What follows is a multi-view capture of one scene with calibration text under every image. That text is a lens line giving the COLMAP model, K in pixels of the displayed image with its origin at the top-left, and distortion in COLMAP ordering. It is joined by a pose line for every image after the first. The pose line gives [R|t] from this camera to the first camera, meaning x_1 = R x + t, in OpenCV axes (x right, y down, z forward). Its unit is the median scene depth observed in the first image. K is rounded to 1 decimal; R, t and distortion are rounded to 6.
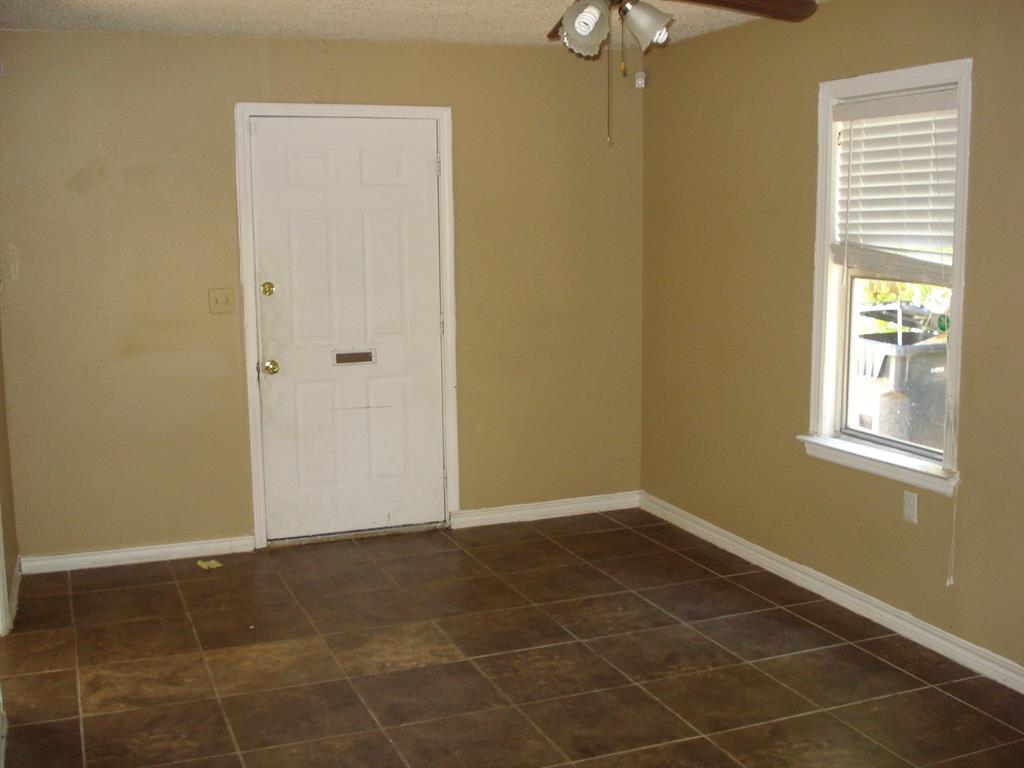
lens RADIAL K [[1173.1, 0, 512.0], [0, 1173.1, 384.0], [0, 0, 1]] dist [-0.065007, -0.046860]
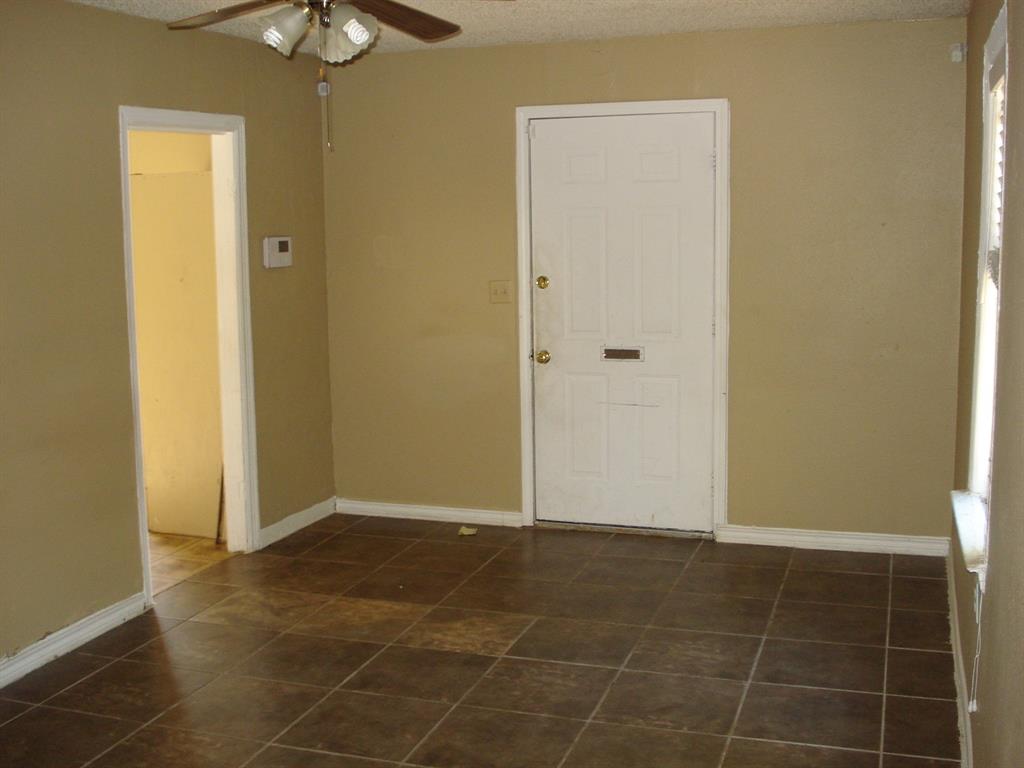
lens RADIAL K [[1173.1, 0, 512.0], [0, 1173.1, 384.0], [0, 0, 1]] dist [-0.065007, -0.046860]
pose [[0.762270, 0.091675, -0.640734, 0.474136], [-0.085799, 0.995495, 0.040361, -0.031619], [0.641547, 0.024209, 0.766701, 0.182234]]
